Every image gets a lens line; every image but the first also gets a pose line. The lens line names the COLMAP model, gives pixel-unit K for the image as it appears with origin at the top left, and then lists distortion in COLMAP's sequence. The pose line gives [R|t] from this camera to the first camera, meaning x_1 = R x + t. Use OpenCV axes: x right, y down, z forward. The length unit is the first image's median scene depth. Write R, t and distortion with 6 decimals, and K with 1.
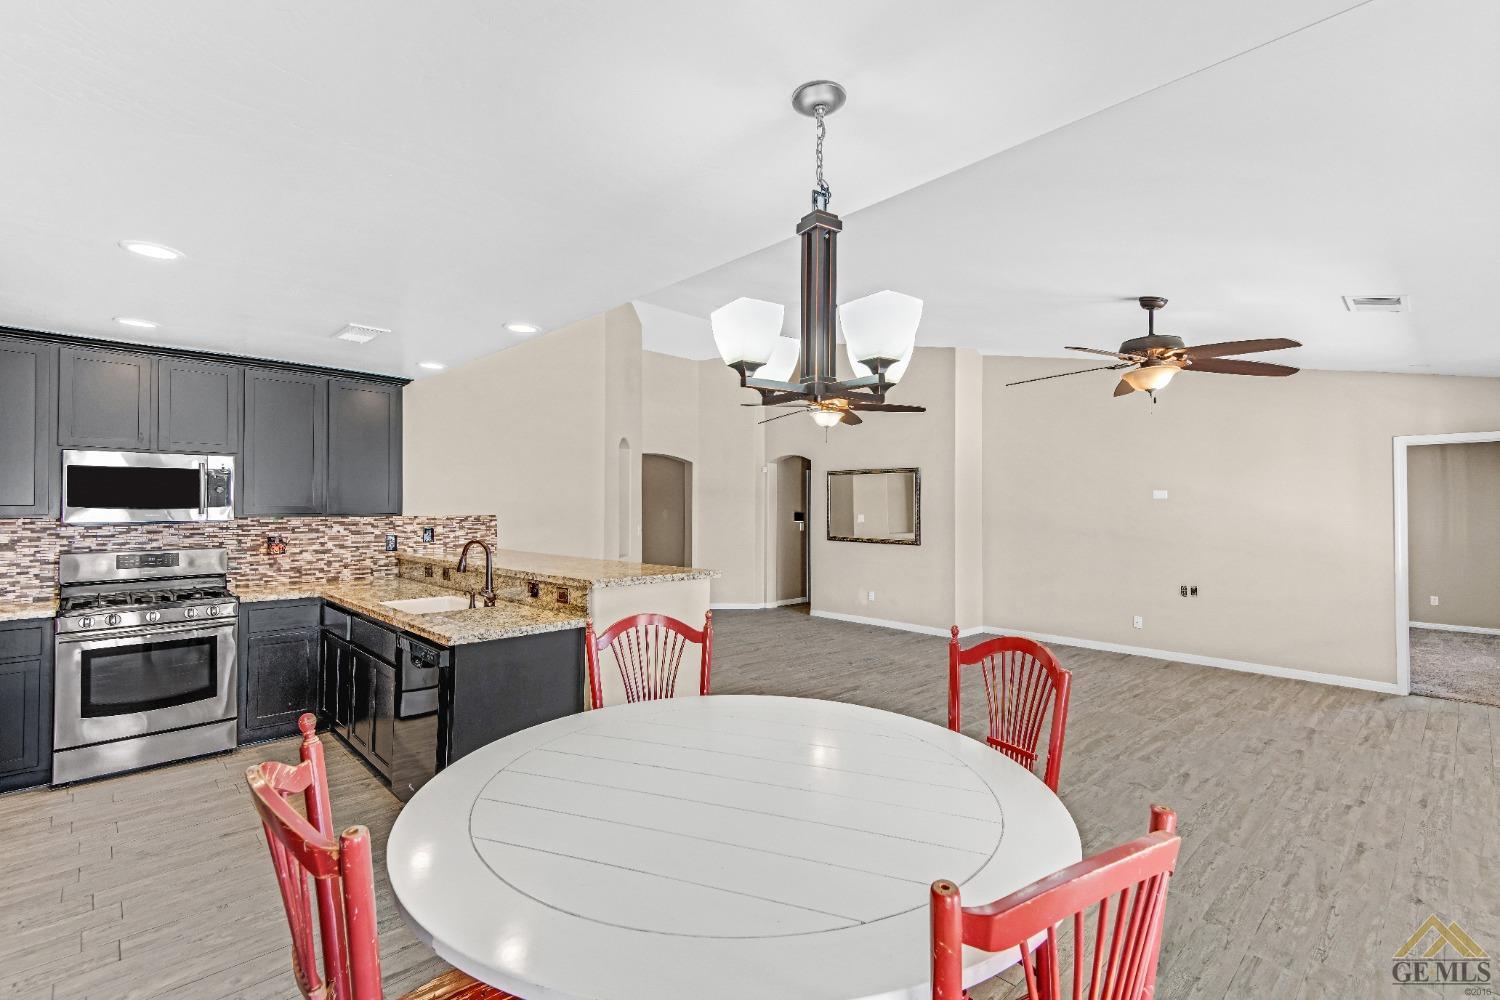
lens RADIAL K [[681.0, 0, 750.2], [0, 681.0, 493.1], [0, 0, 1]] dist [0.041929, -0.014628]
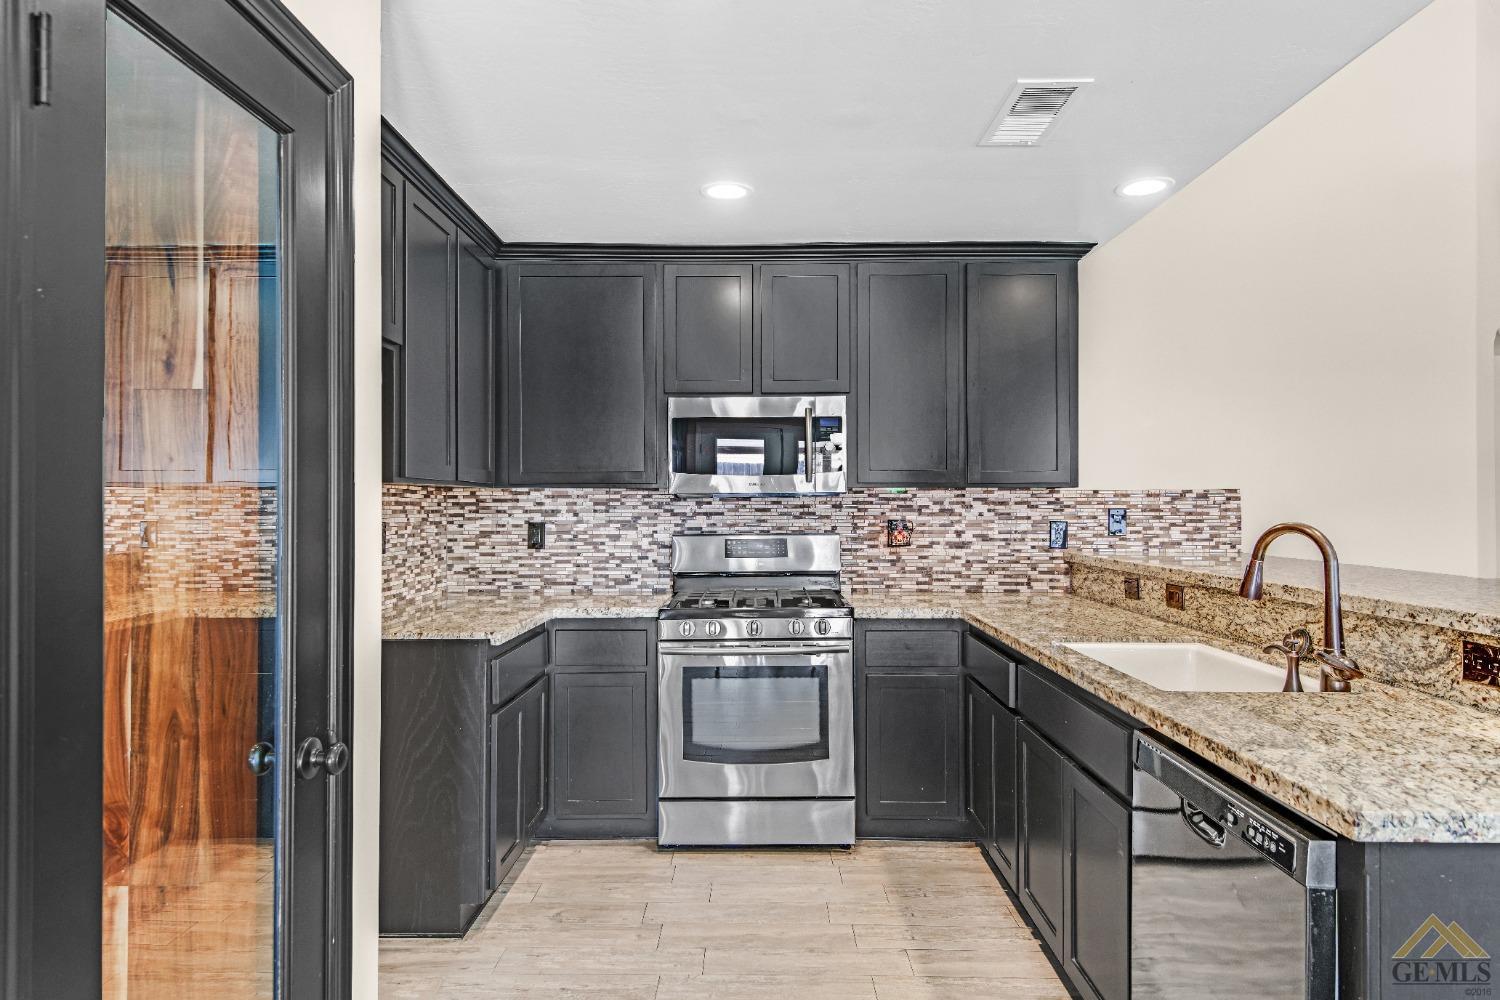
lens RADIAL K [[872.6, 0, 766.8], [0, 872.6, 499.6], [0, 0, 1]] dist [0.044838, -0.032040]
pose [[0.730829, -0.005712, -0.682536, -0.218362], [0.016237, 0.999827, 0.009019, 0.035849], [0.682367, -0.017674, 0.730796, 0.320749]]
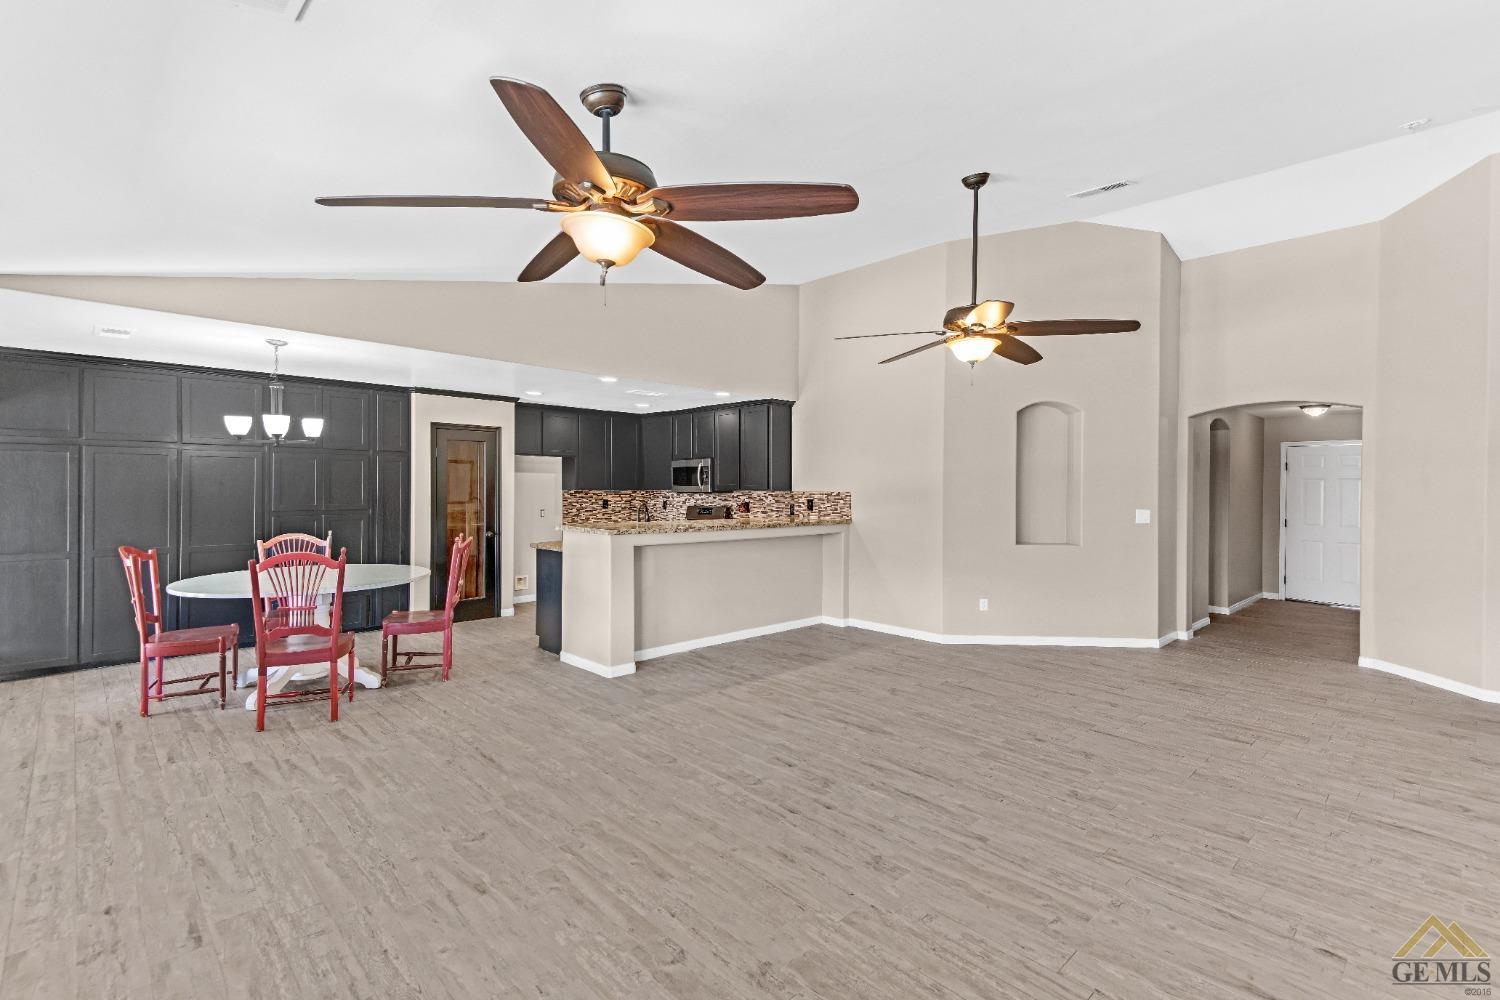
lens RADIAL K [[681.0, 0, 750.2], [0, 681.0, 493.1], [0, 0, 1]] dist [0.041929, -0.014628]
pose [[0.001611, 0.004135, -0.999990, 1.056823], [0.014797, 0.999882, 0.004159, 0.034150], [0.999889, -0.014804, 0.001550, 1.045569]]
